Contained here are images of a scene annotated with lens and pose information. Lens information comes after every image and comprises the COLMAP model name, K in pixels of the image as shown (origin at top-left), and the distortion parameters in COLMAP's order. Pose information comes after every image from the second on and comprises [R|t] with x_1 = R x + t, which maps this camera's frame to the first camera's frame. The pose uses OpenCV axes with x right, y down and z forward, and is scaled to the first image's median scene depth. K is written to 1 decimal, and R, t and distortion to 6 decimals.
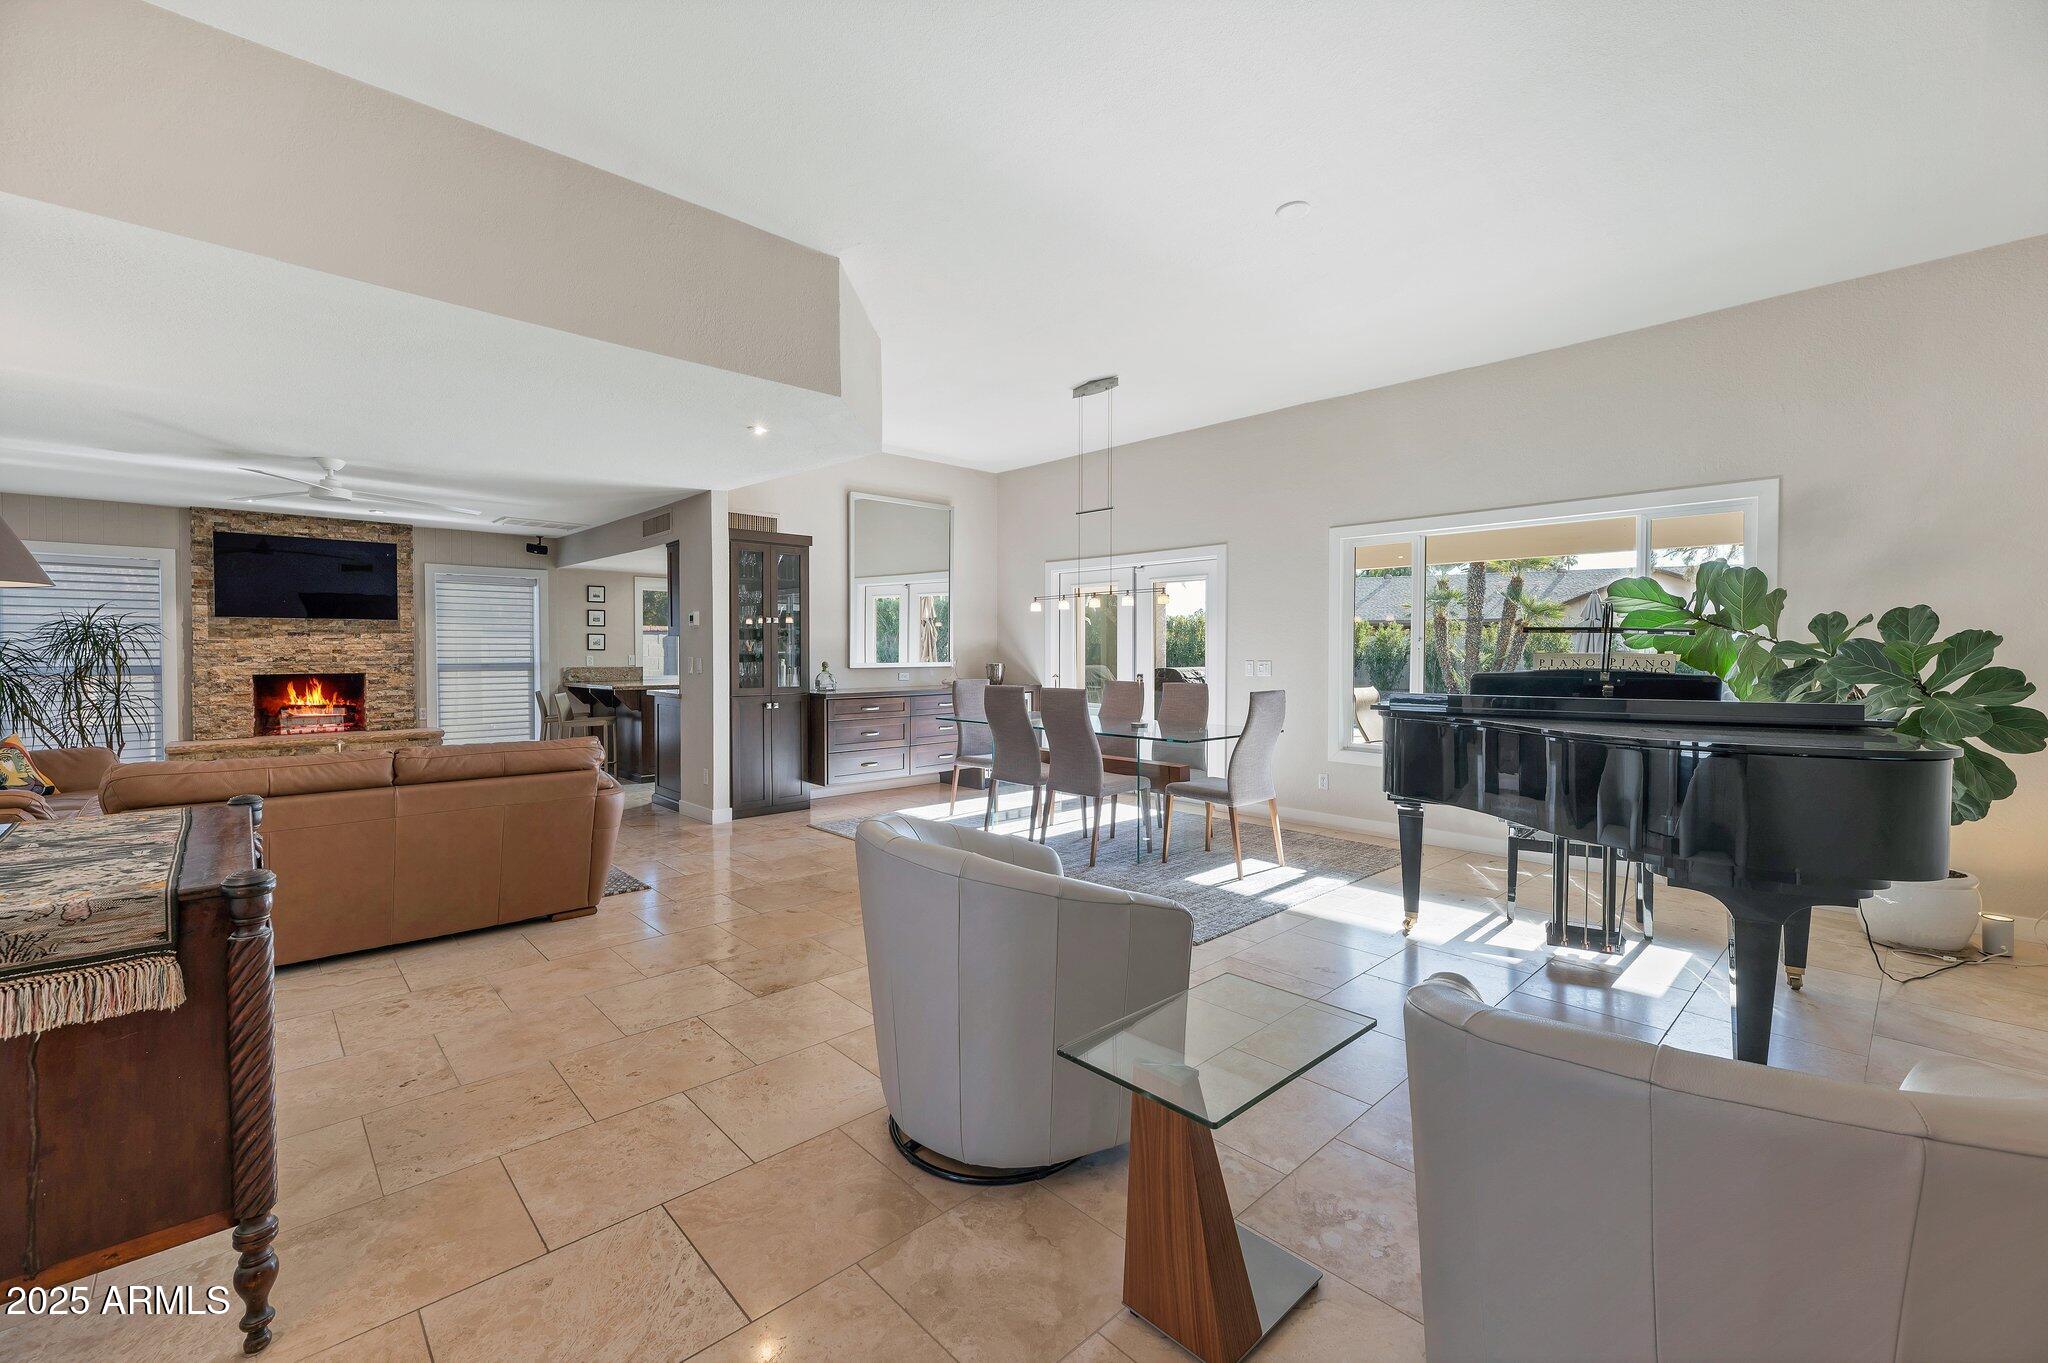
lens RADIAL K [[843.0, 0, 1005.7], [0, 843.0, 664.3], [0, 0, 1]] dist [0.002006, 0.000070]
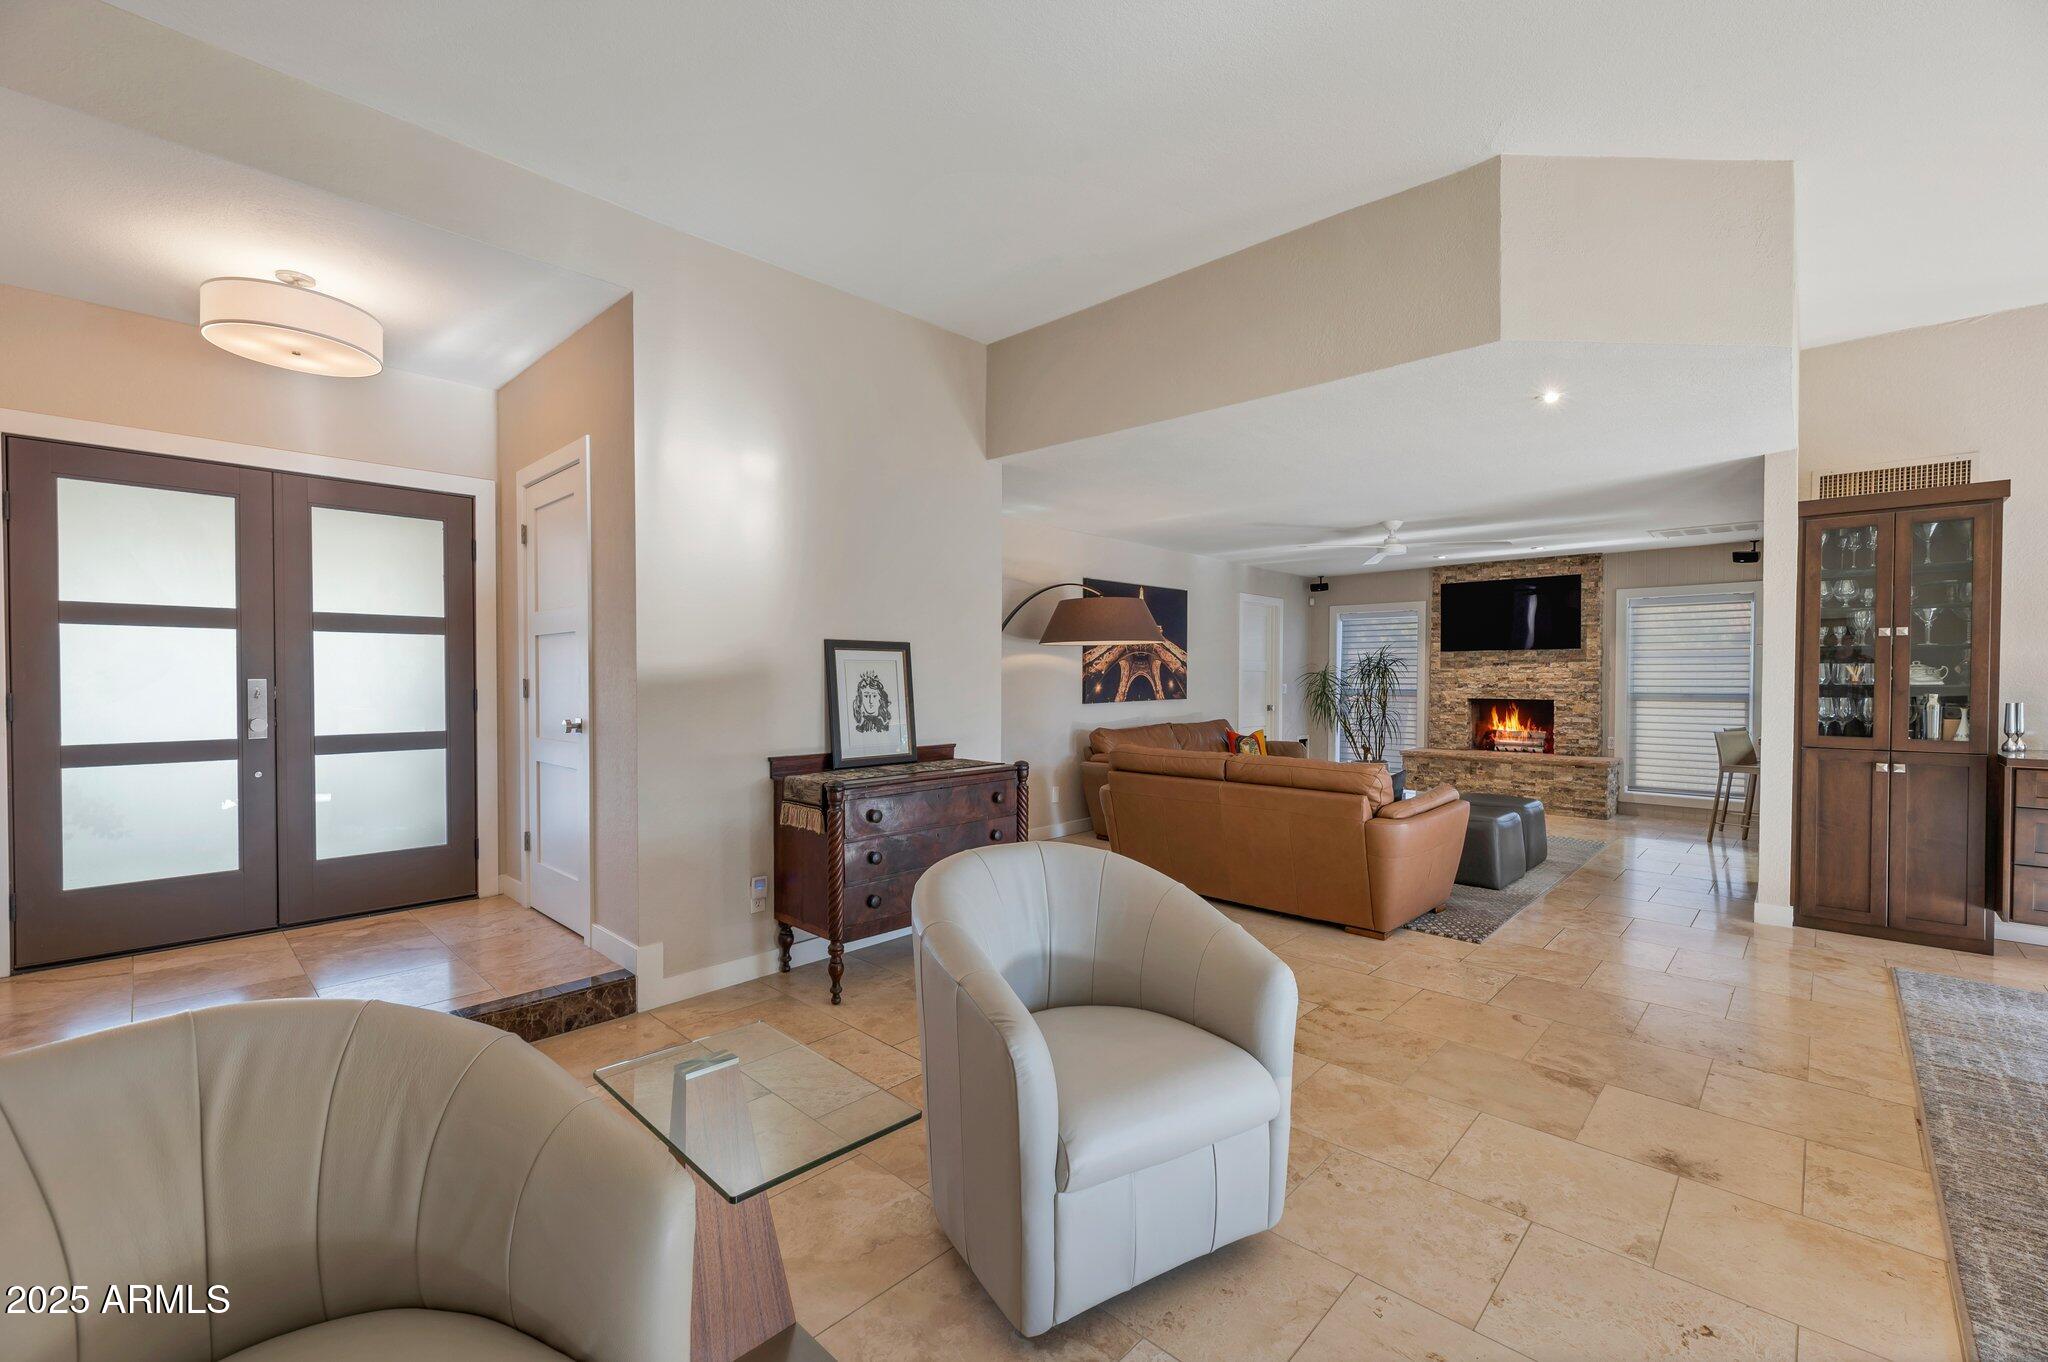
lens RADIAL K [[843.0, 0, 1021.6], [0, 843.0, 691.1], [0, 0, 1]] dist [0.002006, 0.000070]
pose [[0.077239, 0.016957, -0.996868, 0.264499], [-0.018252, 0.999712, 0.015591, -0.005388], [0.996846, 0.016990, 0.077527, 0.268857]]
